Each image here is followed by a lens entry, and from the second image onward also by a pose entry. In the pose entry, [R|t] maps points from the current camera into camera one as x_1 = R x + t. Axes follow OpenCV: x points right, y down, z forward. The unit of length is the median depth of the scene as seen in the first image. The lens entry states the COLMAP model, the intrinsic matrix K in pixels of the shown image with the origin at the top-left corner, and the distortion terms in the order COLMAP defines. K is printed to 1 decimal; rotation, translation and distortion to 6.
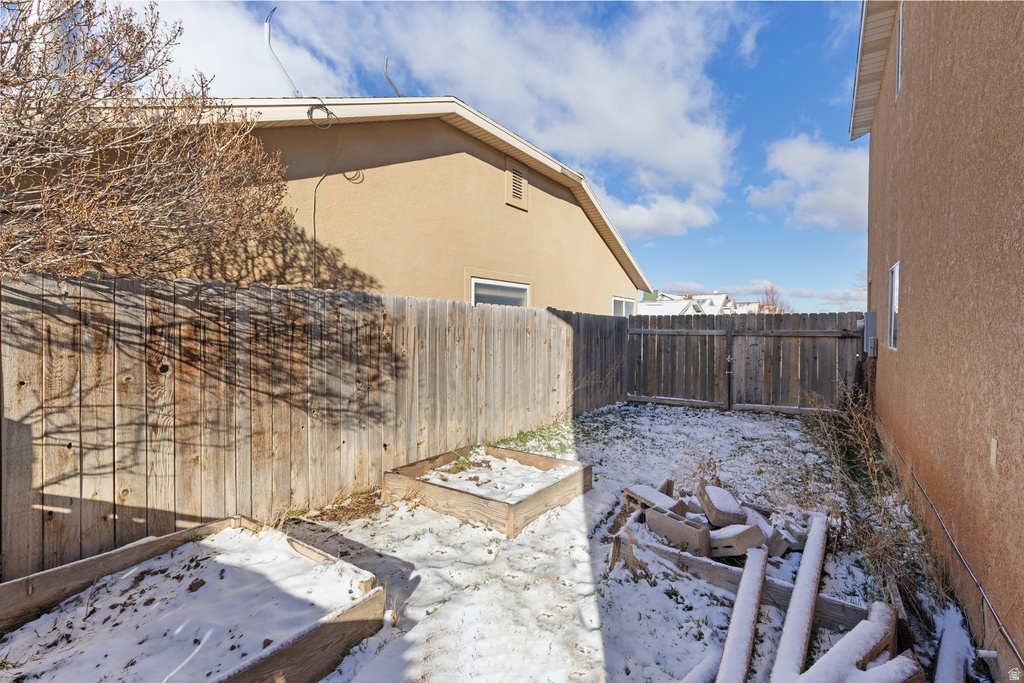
lens RADIAL K [[459.0, 0, 508.3], [0, 459.0, 336.2], [0, 0, 1]] dist [0.009784, -0.001814]
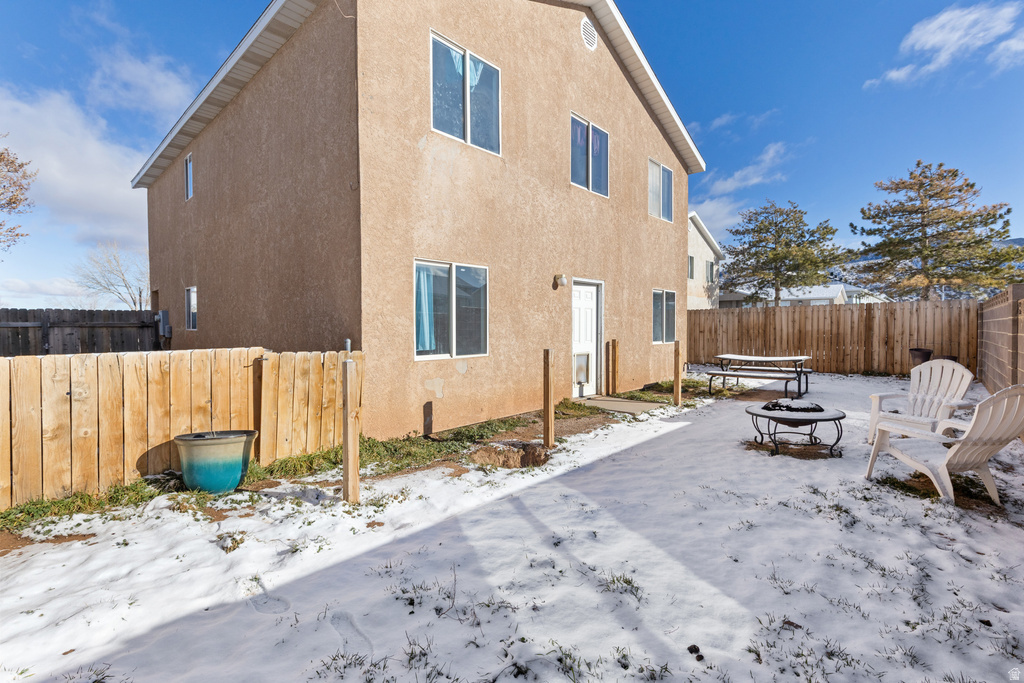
lens RADIAL K [[459.0, 0, 505.1], [0, 459.0, 336.5], [0, 0, 1]] dist [0.009784, -0.001814]
pose [[0.156037, -0.026263, 0.987402, -0.526542], [0.022417, 0.999483, 0.023042, 0.023618], [-0.987497, 0.018539, 0.156545, -0.363828]]
